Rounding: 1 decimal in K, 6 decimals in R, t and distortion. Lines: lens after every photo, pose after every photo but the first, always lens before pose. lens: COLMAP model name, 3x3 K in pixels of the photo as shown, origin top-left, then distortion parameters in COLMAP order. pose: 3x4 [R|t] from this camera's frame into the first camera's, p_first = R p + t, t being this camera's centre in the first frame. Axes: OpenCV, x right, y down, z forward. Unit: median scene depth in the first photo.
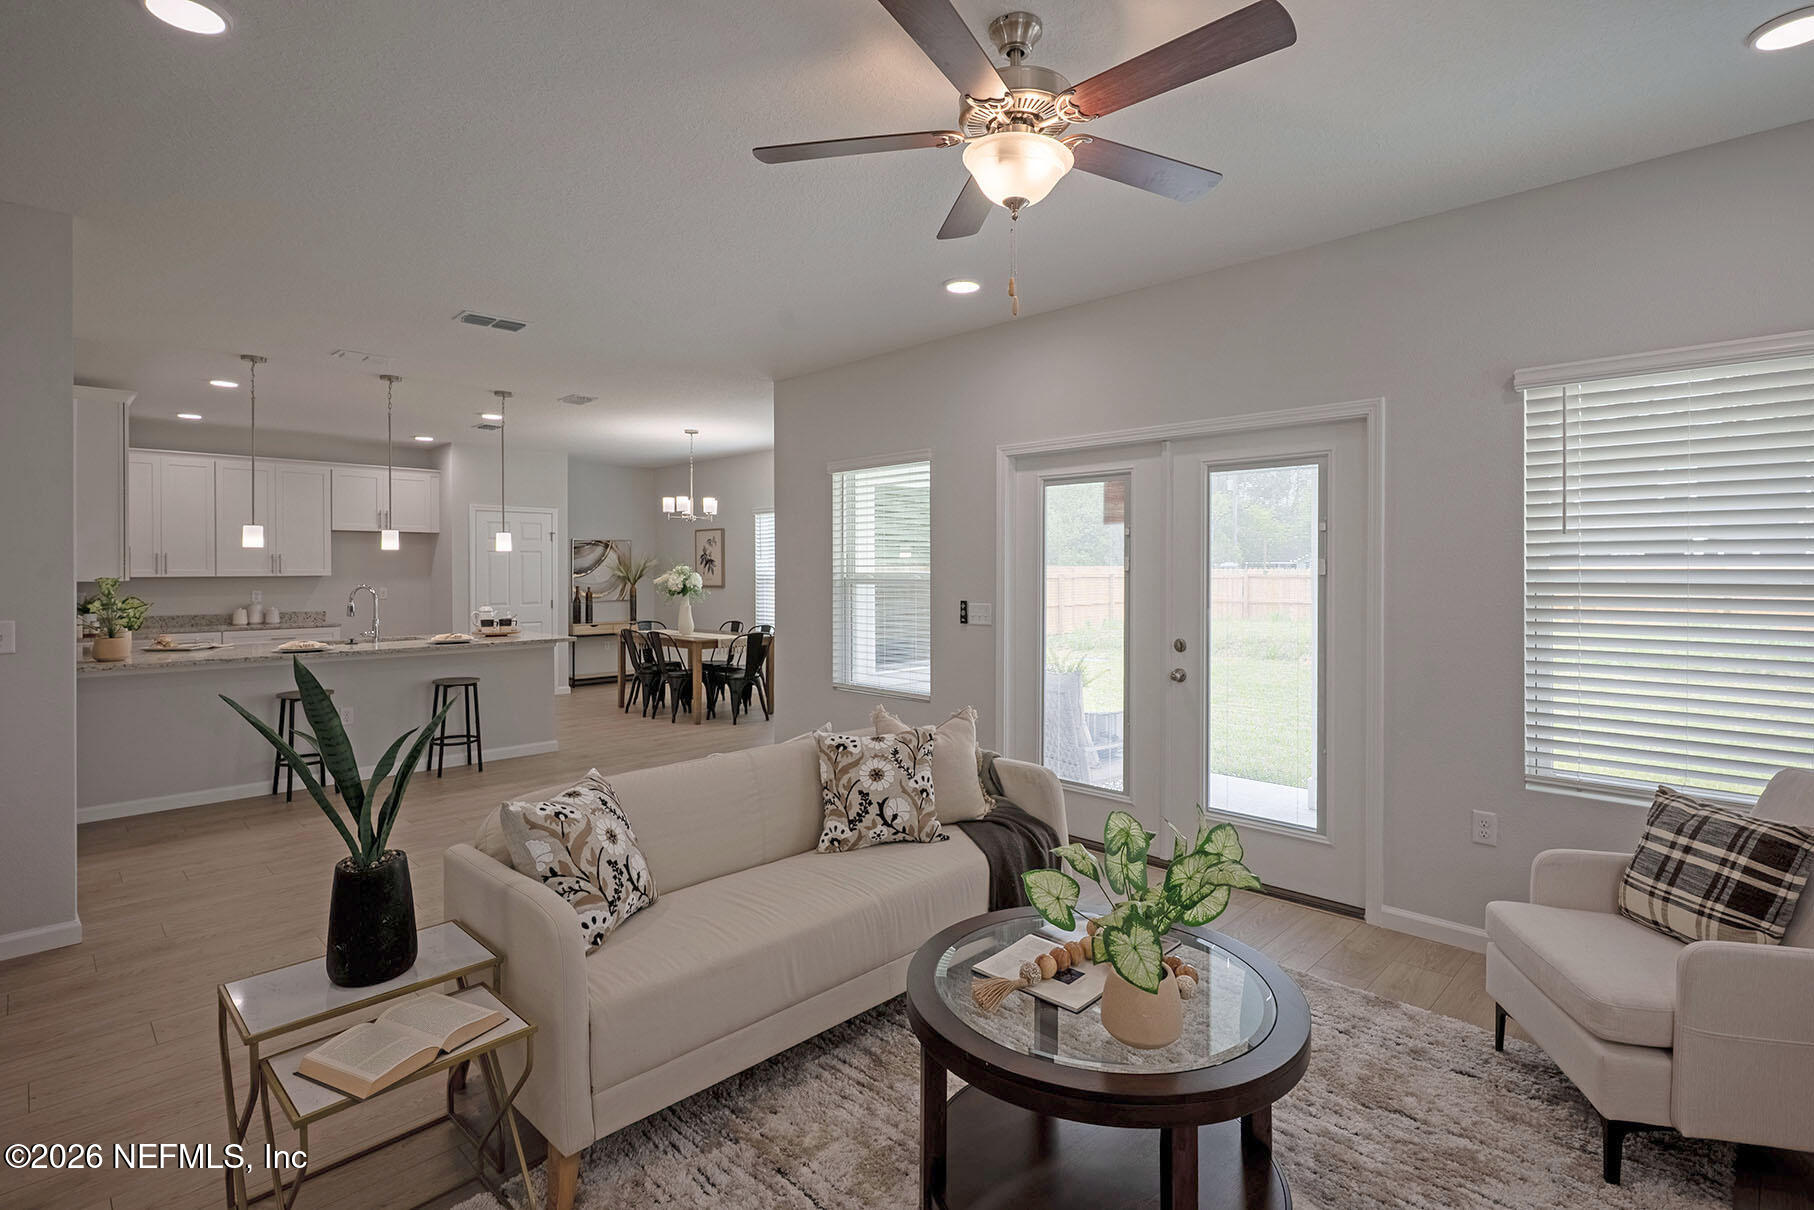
lens RADIAL K [[884.7, 0, 914.1], [0, 884.7, 570.5], [0, 0, 1]] dist [0.000905, 0.000154]
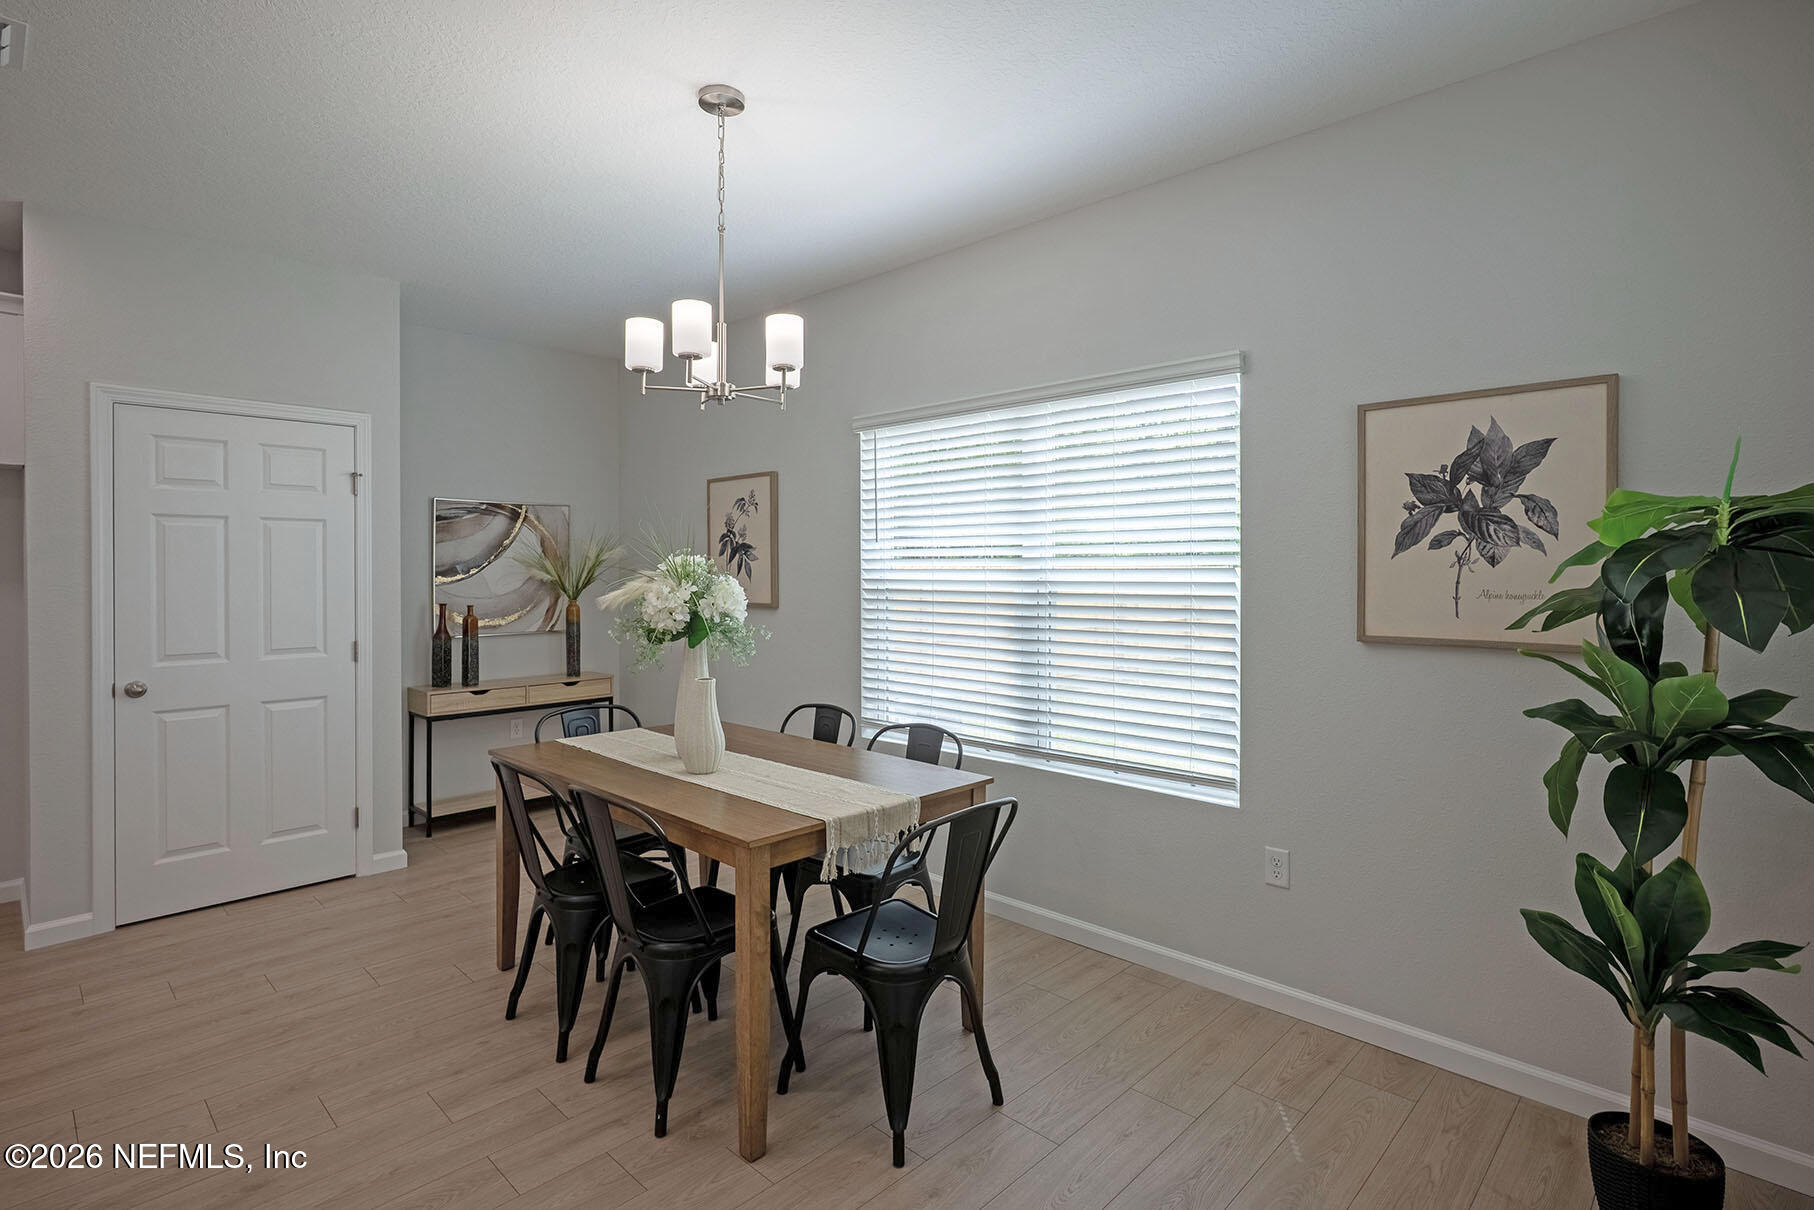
lens RADIAL K [[884.7, 0, 914.1], [0, 884.7, 570.5], [0, 0, 1]] dist [0.000905, 0.000154]
pose [[0.999862, 0.001968, 0.016510, -0.153175], [-0.001972, 0.999998, 0.000186, 0.000464], [-0.016510, -0.000219, 0.999864, 0.560431]]
